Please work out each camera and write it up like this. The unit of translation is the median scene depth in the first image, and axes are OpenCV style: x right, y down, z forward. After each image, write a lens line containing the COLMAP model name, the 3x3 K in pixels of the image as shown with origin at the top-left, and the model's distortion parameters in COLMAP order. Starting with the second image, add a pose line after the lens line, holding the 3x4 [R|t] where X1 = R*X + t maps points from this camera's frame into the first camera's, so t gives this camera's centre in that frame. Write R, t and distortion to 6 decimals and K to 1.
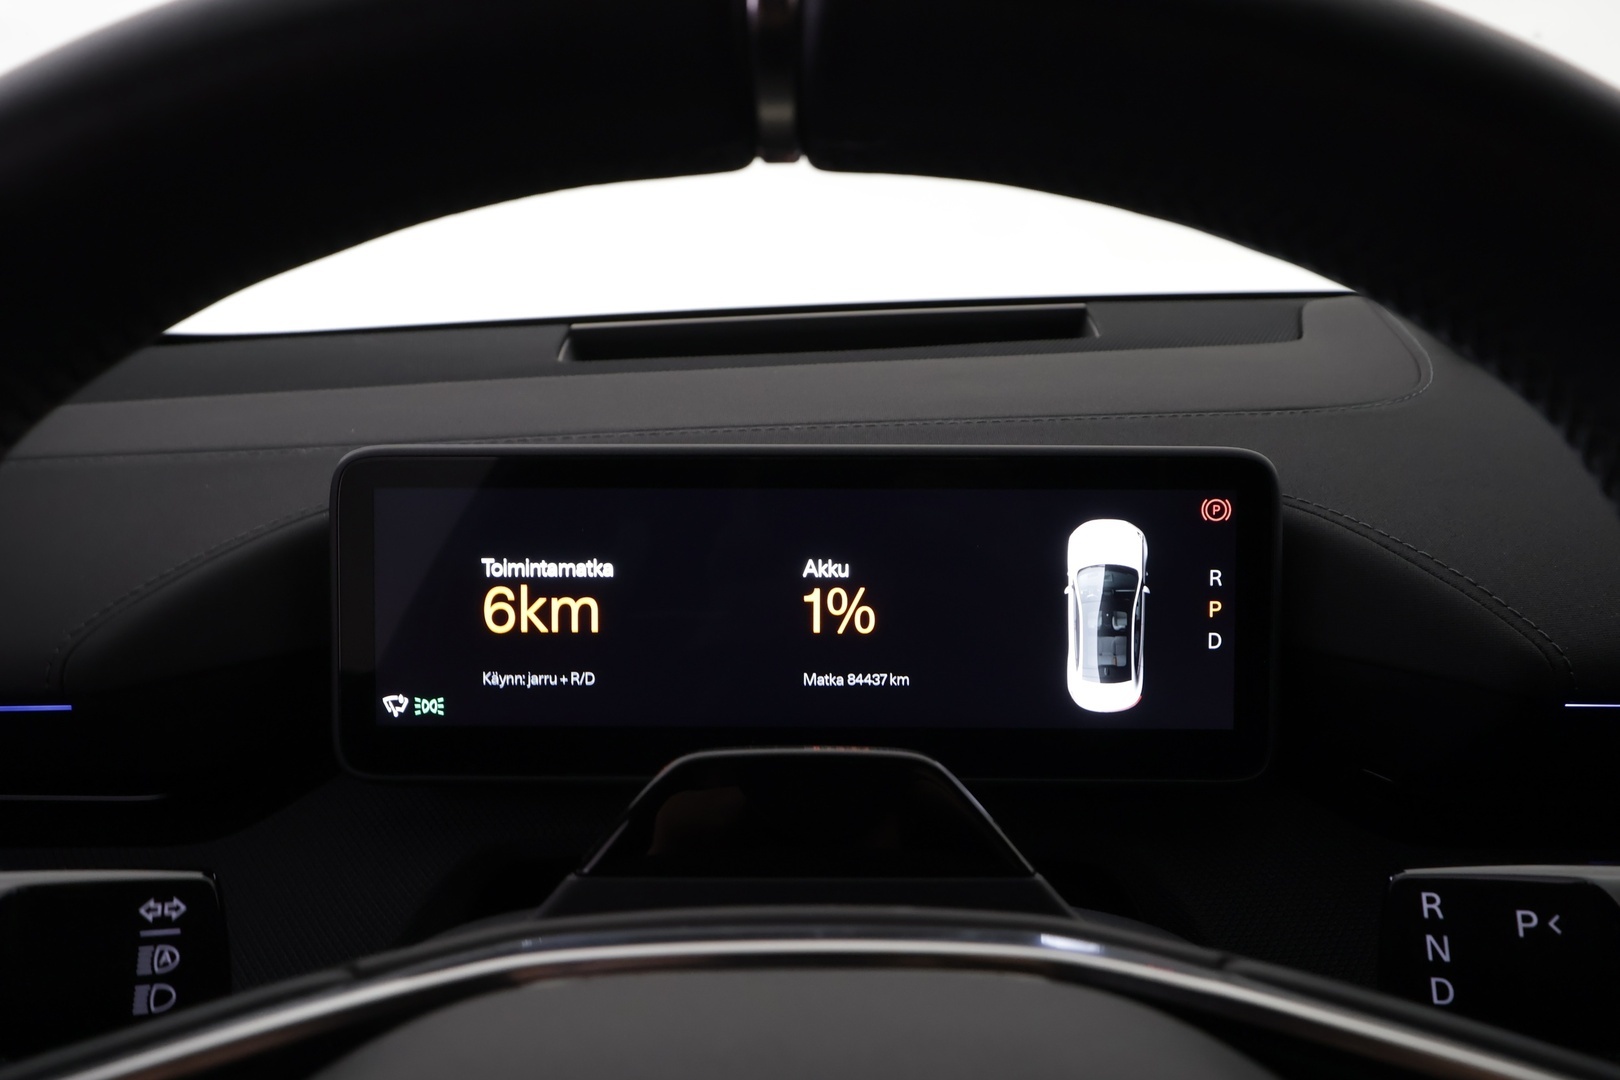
lens RADIAL K [[1231.3, 0, 820.7], [0, 1231.3, 542.9], [0, 0, 1]] dist [0.006179, -0.004103]
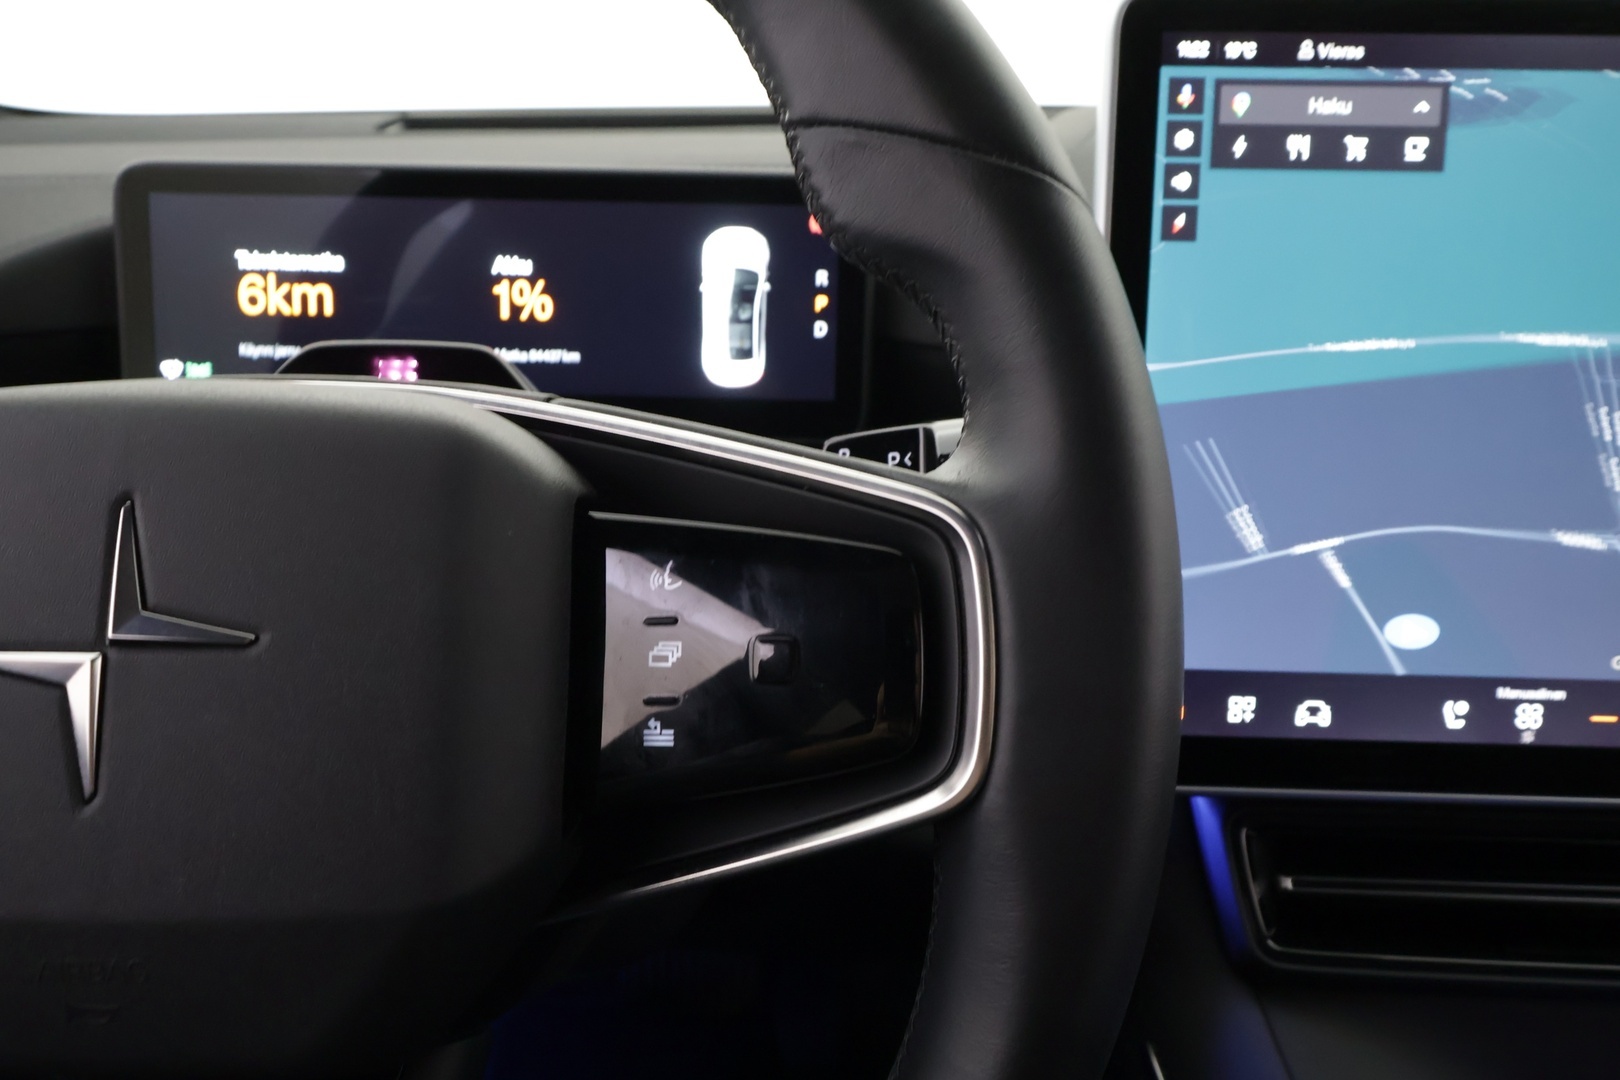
lens RADIAL K [[1231.3, 0, 812.5], [0, 1231.3, 539.2], [0, 0, 1]] dist [0.006179, -0.004103]
pose [[0.999826, 0.018513, 0.002481, 0.311405], [-0.018669, 0.994731, 0.100805, 0.165287], [-0.000602, -0.100834, 0.994903, -0.272091]]
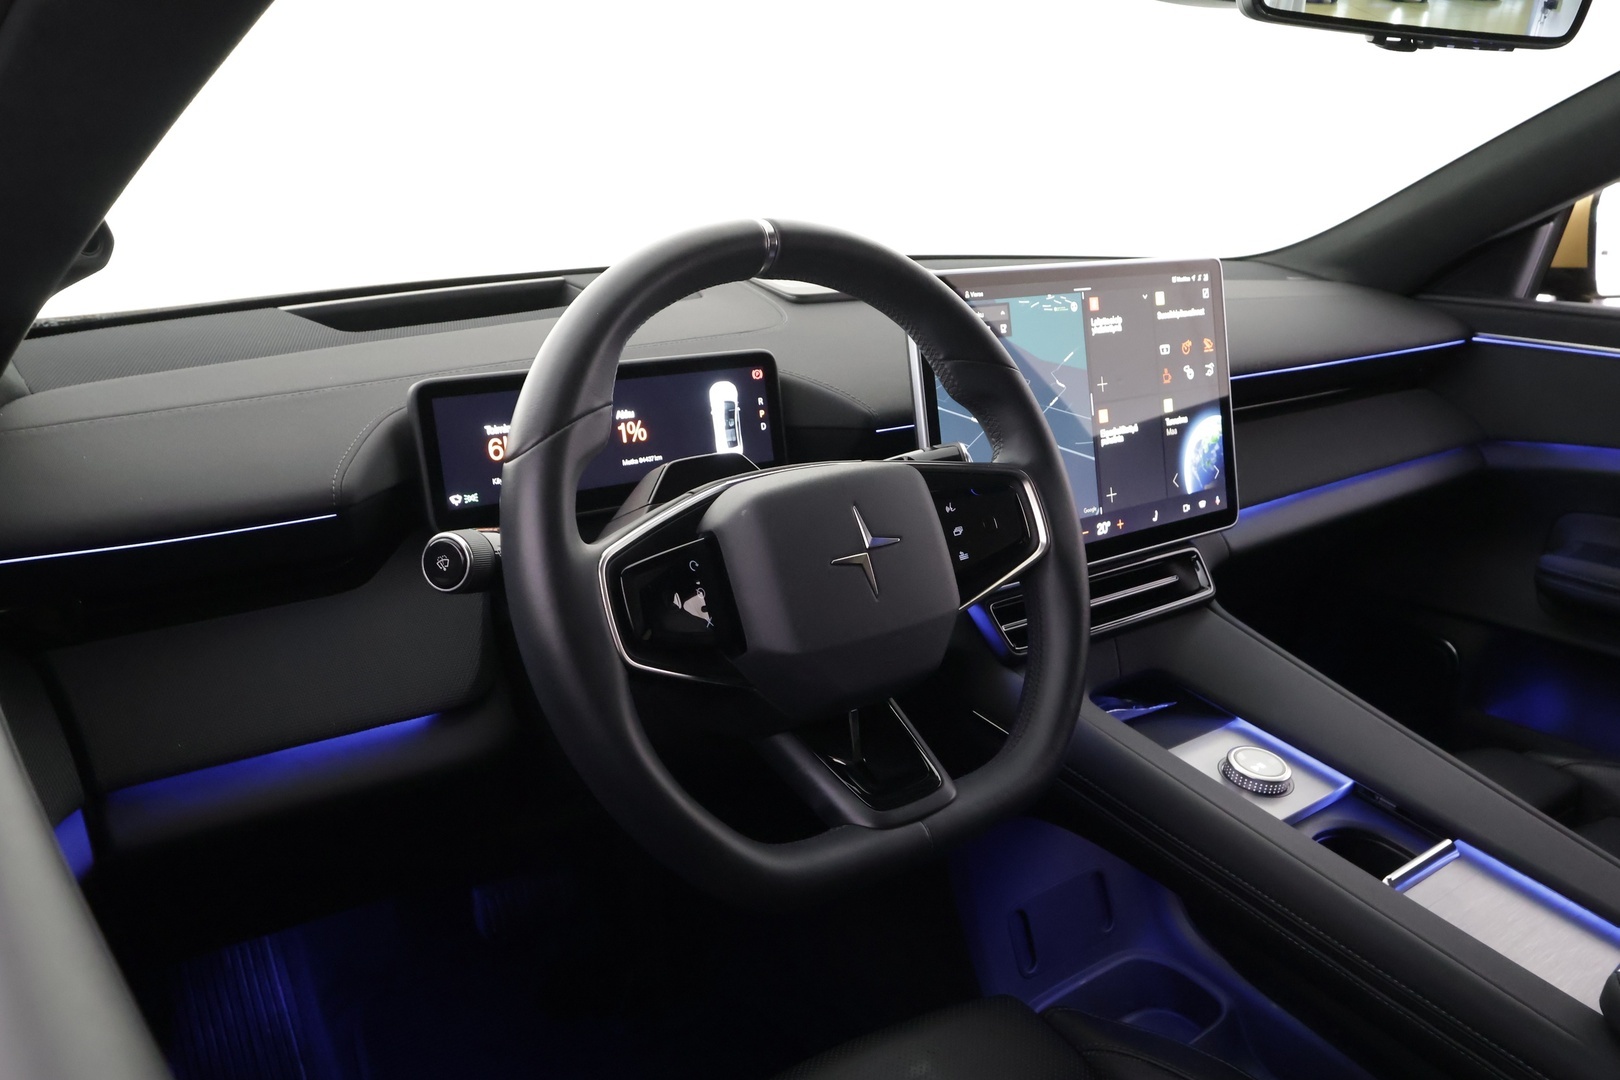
lens RADIAL K [[1275.3, 0, 821.3], [0, 1275.3, 541.1], [0, 0, 1]] dist [0.006409, 0.000585]
pose [[0.774570, -0.165723, 0.610391, -1.221831], [0.131654, 0.986169, 0.100683, 0.063413], [-0.618634, 0.002374, 0.785675, -1.126875]]
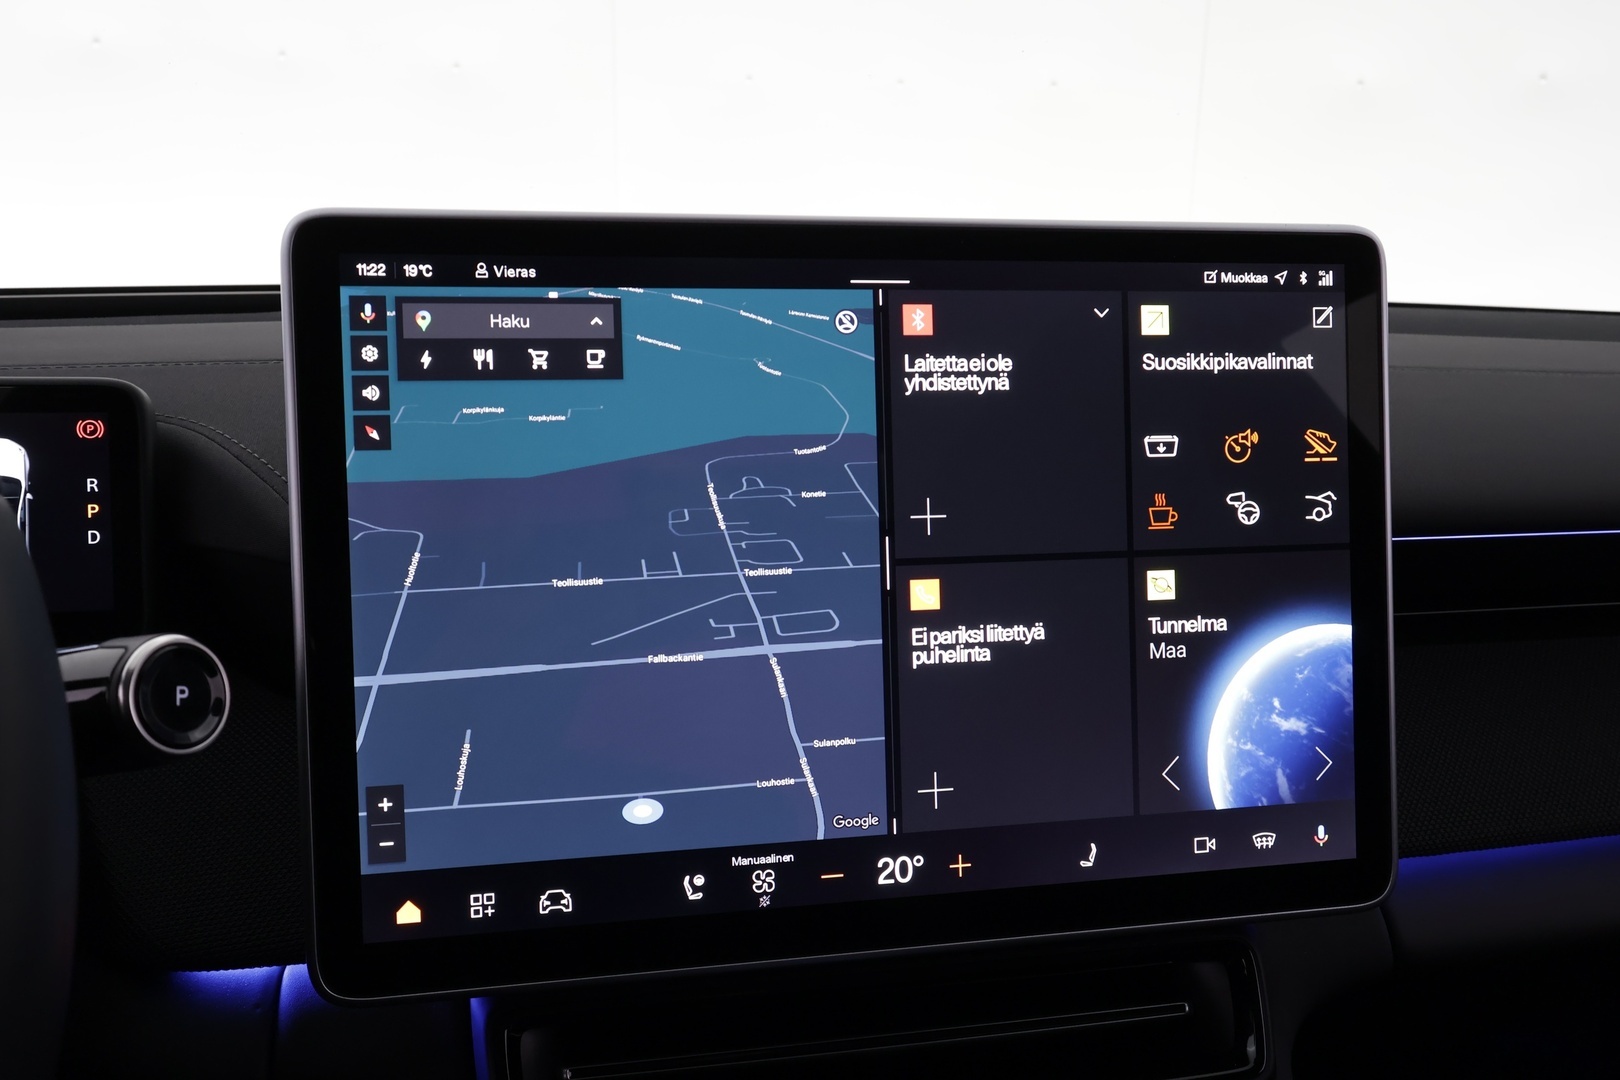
lens RADIAL K [[1231.3, 0, 805.8], [0, 1231.3, 537.1], [0, 0, 1]] dist [0.006179, -0.004103]
pose [[0.976617, -0.029767, 0.212915, 0.742437], [0.033003, 0.999387, -0.011657, 0.116105], [-0.212437, 0.018411, 0.977001, -0.331760]]
